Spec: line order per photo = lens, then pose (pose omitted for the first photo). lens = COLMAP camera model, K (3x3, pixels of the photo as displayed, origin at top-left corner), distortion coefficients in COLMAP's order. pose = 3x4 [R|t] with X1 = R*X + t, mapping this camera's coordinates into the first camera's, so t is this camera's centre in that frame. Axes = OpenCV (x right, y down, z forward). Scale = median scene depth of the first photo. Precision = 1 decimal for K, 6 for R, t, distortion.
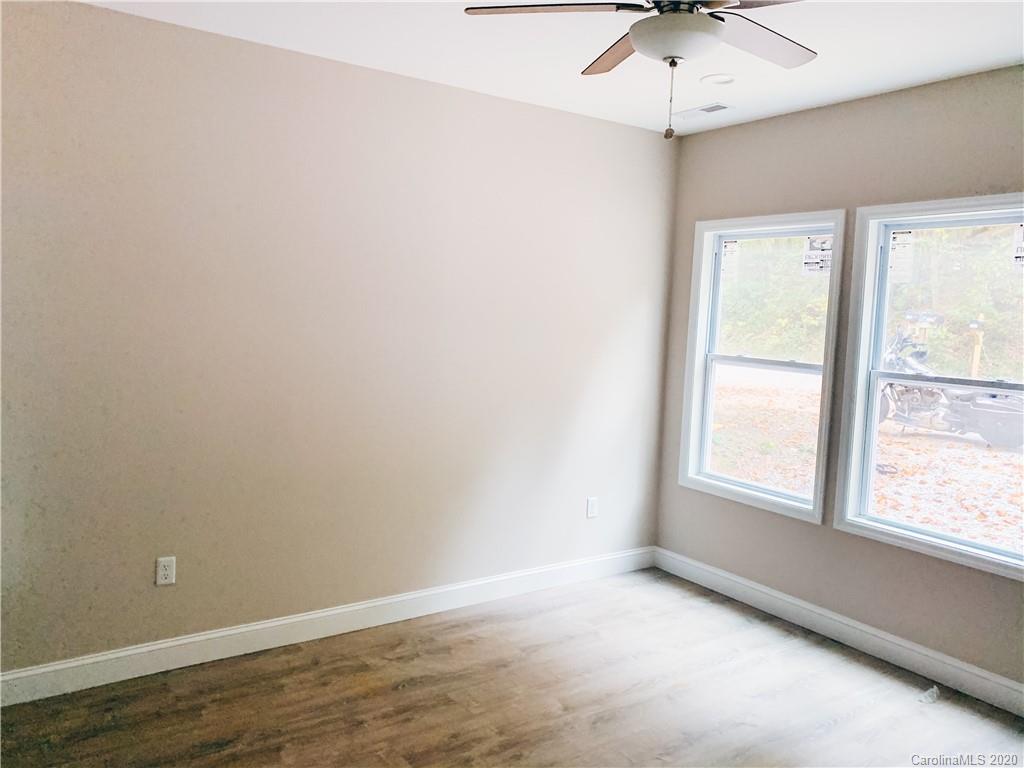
lens RADIAL K [[776.0, 0, 512.0], [0, 776.0, 384.0], [0, 0, 1]] dist [0.055379, -0.076145]
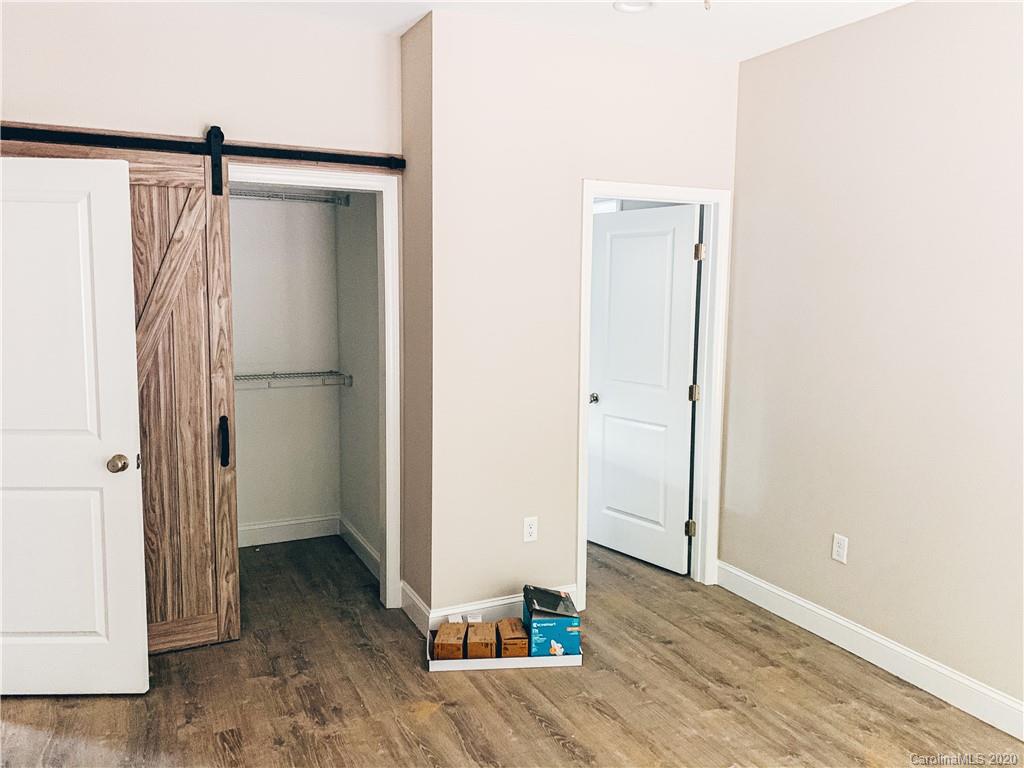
lens RADIAL K [[776.0, 0, 512.0], [0, 776.0, 384.0], [0, 0, 1]] dist [0.055379, -0.076145]
pose [[-0.151034, 0.082835, -0.985052, 0.660502], [-0.112768, 0.988534, 0.100418, -0.035684], [0.982075, 0.126249, -0.139961, 0.714573]]
